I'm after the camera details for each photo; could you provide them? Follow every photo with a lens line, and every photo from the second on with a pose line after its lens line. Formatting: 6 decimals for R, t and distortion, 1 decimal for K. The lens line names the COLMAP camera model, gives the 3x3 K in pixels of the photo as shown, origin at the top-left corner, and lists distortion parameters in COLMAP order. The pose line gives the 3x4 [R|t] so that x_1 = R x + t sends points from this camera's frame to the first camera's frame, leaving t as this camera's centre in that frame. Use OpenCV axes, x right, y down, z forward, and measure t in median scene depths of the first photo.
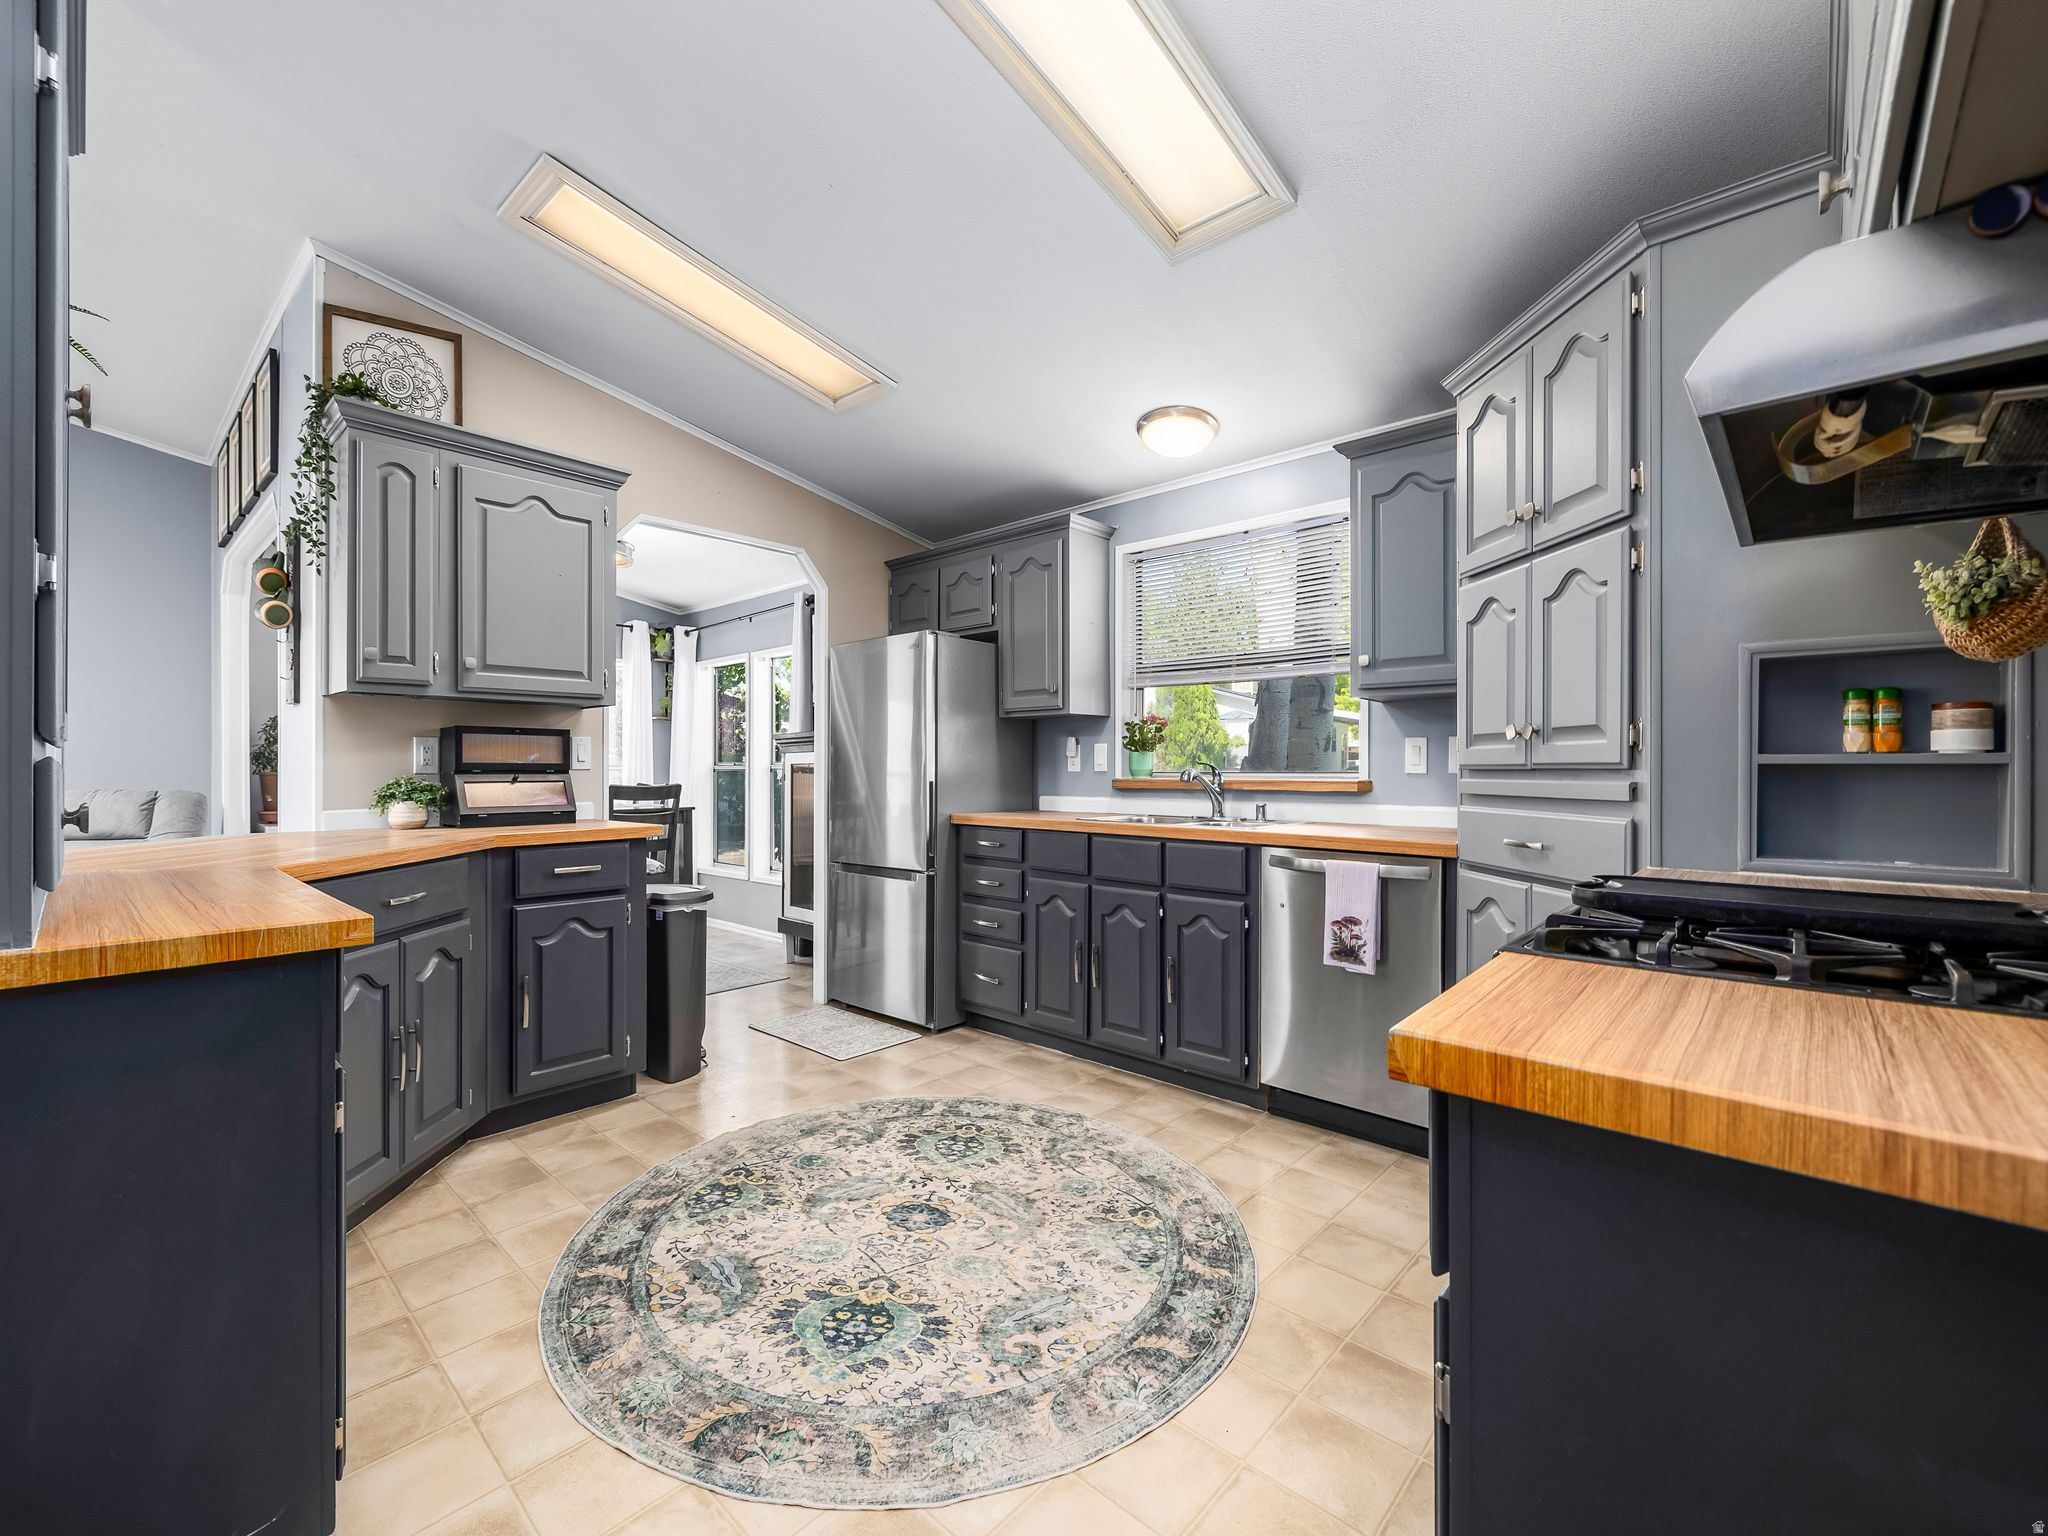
lens RADIAL K [[858.9, 0, 1013.9], [0, 858.9, 769.5], [0, 0, 1]] dist [0.000090, 0.000527]
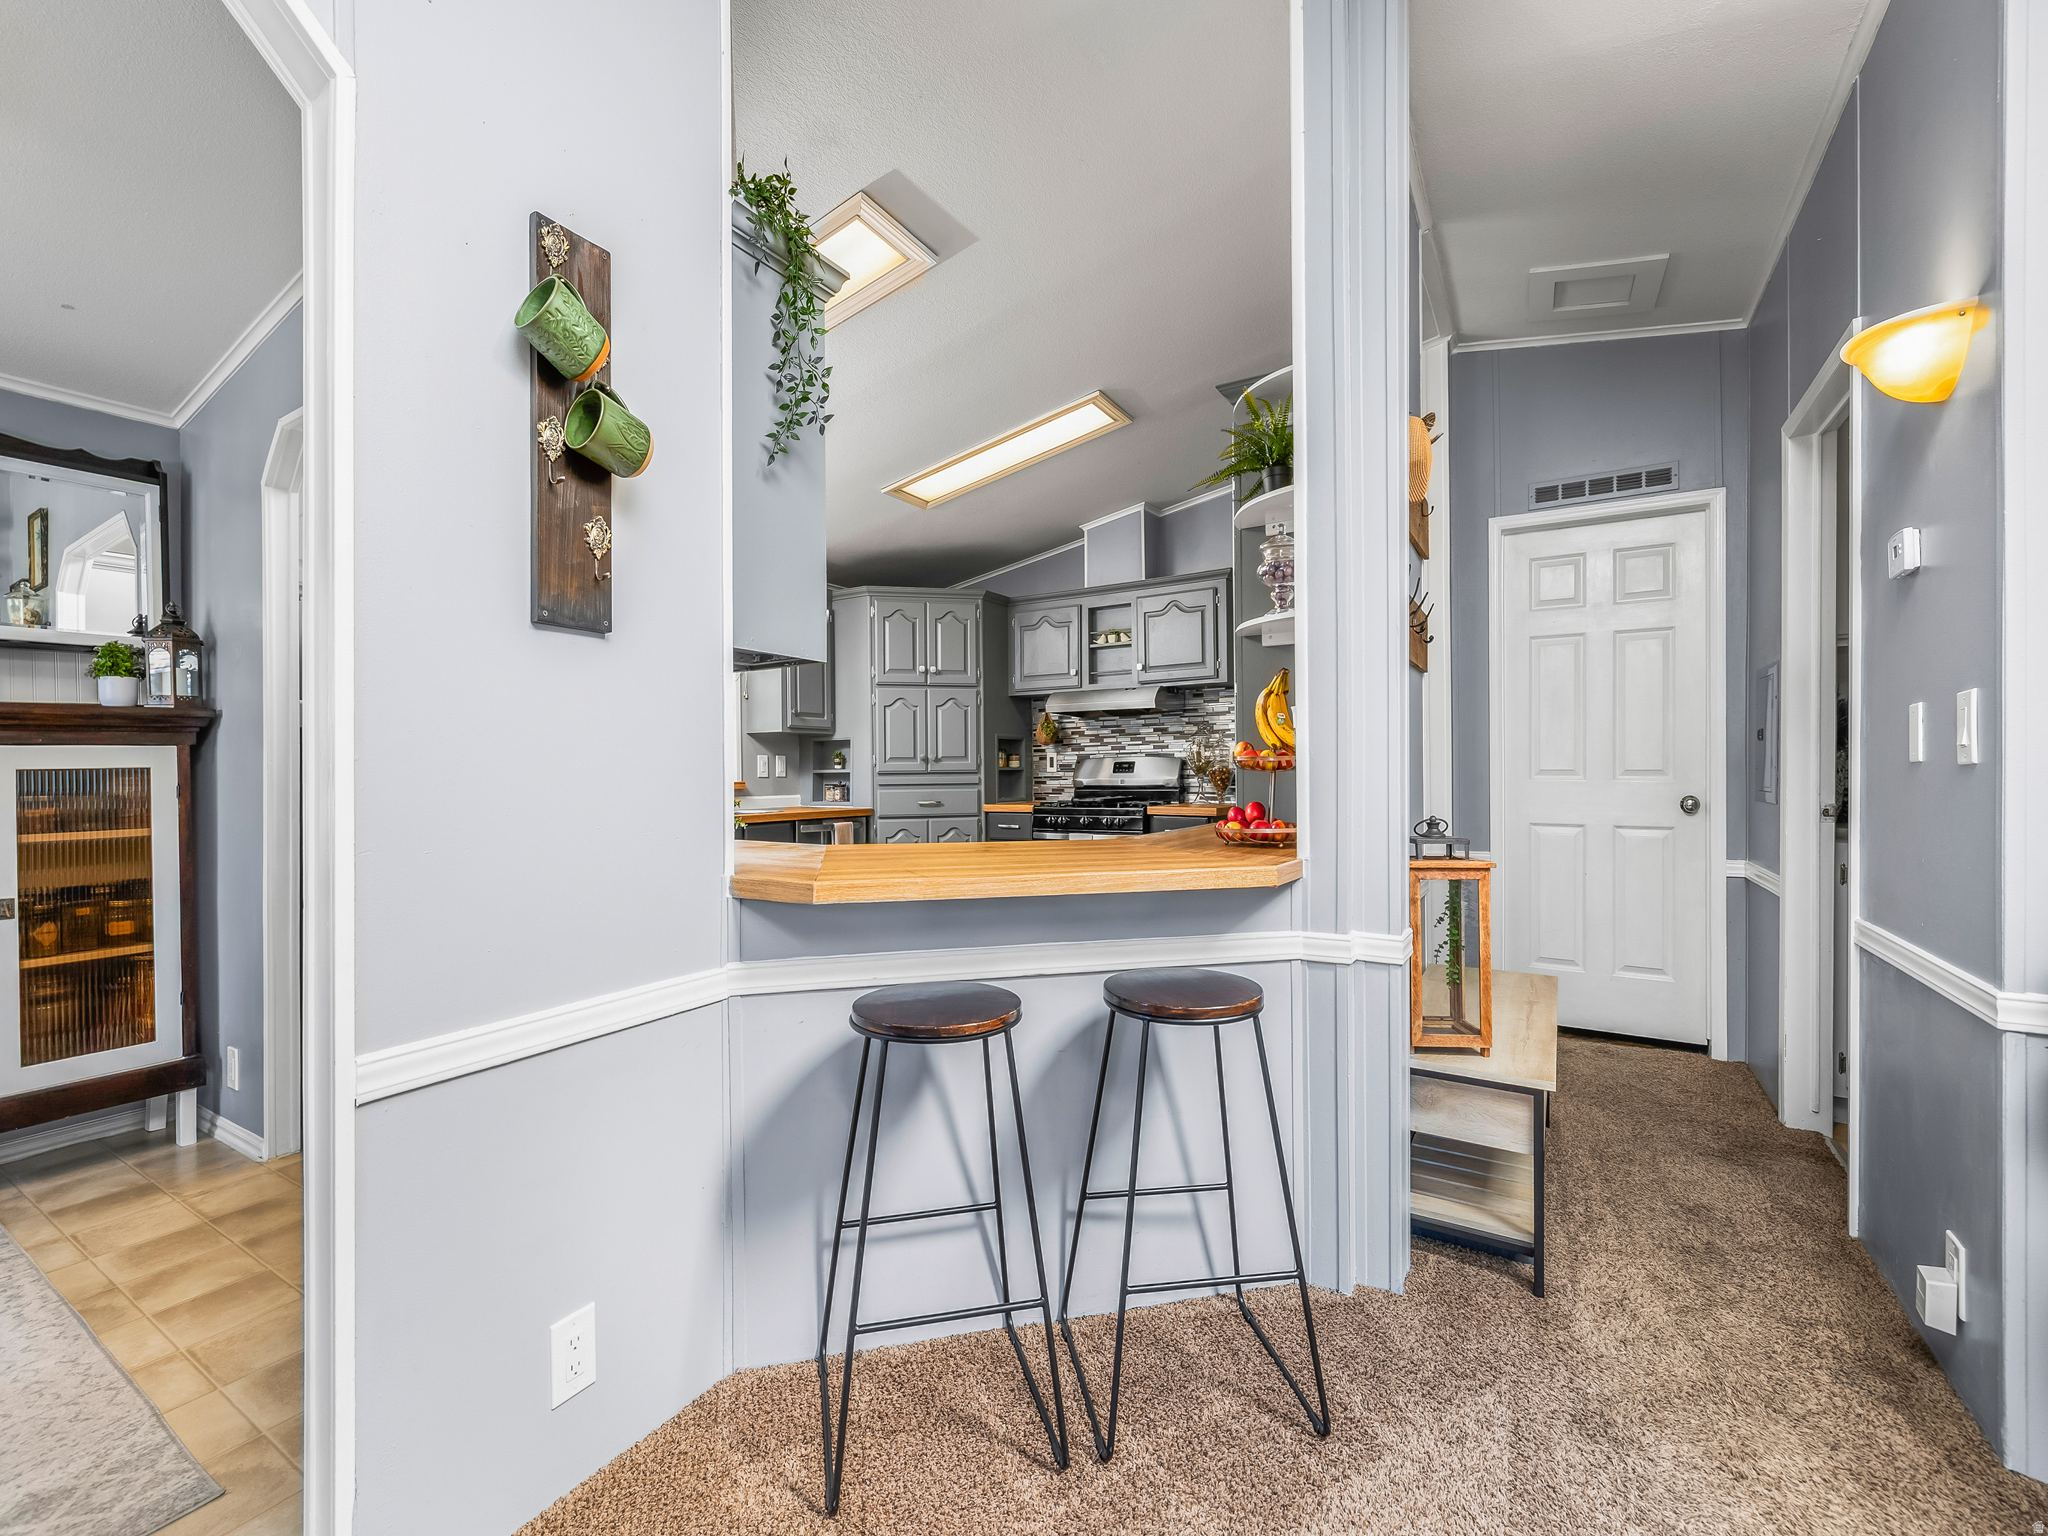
lens RADIAL K [[858.9, 0, 1013.9], [0, 858.9, 769.5], [0, 0, 1]] dist [0.000090, 0.000527]
pose [[-0.175238, -0.002435, 0.984523, -1.491024], [0.008369, 0.999957, 0.003963, -0.014094], [-0.984491, 0.008934, -0.175210, 0.950816]]
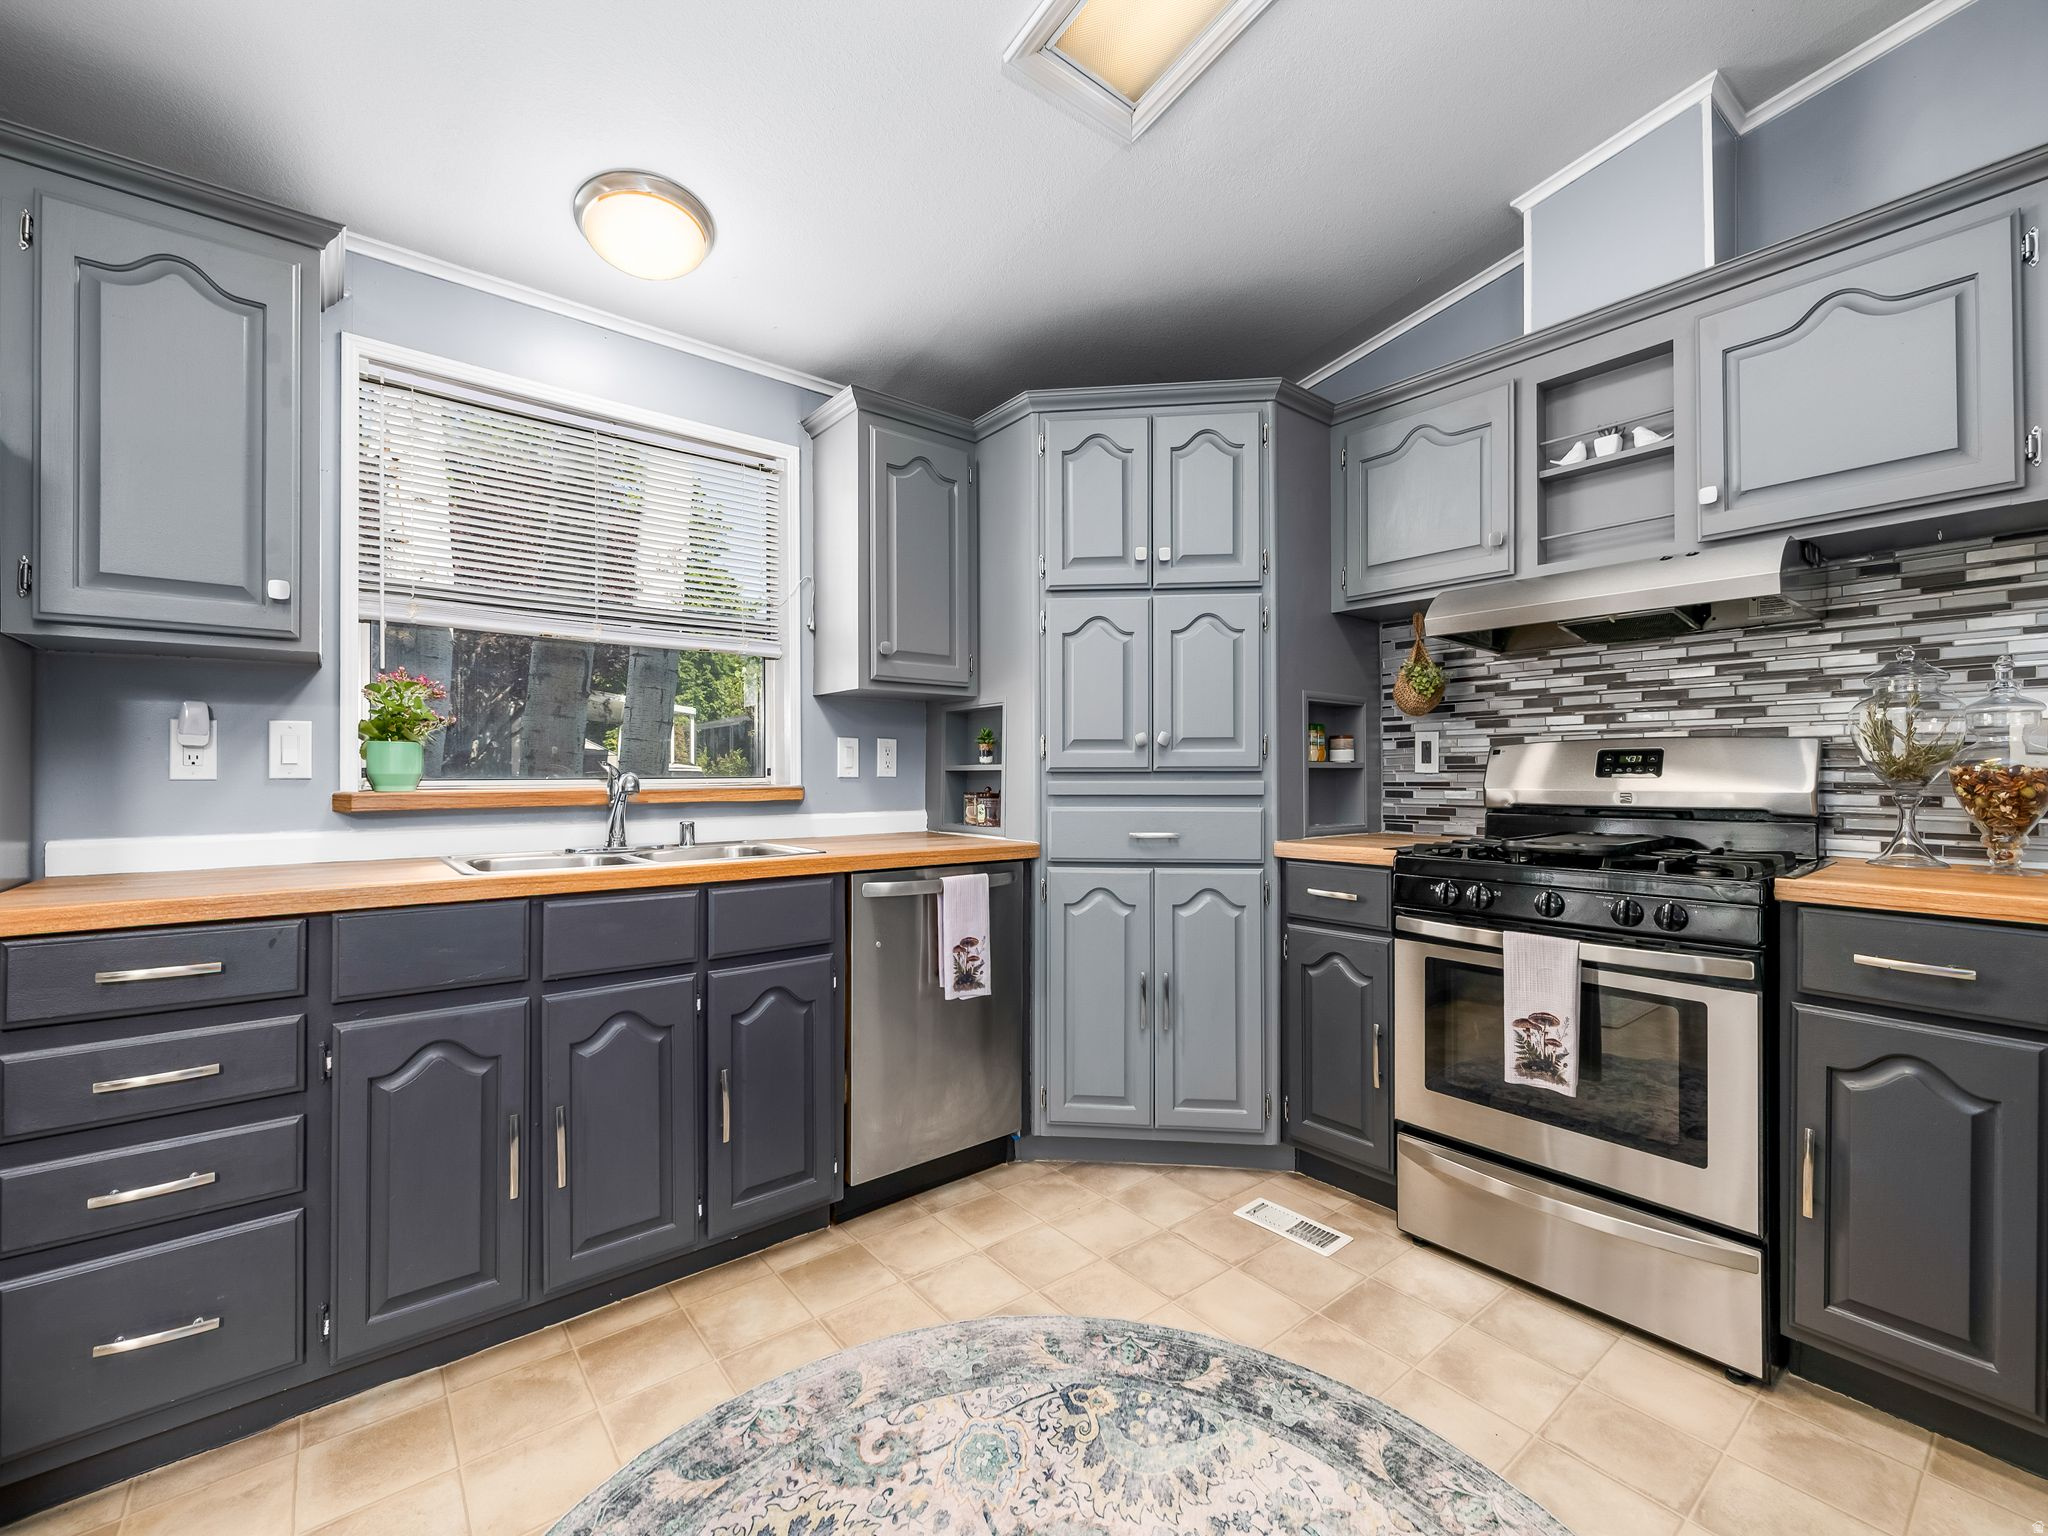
lens RADIAL K [[858.9, 0, 1013.9], [0, 858.9, 769.5], [0, 0, 1]] dist [0.000090, 0.000527]
pose [[0.158576, -0.000509, 0.987347, -0.477323], [0.001858, 0.999998, 0.000217, -0.003593], [-0.987345, 0.001800, 0.158576, 0.803088]]
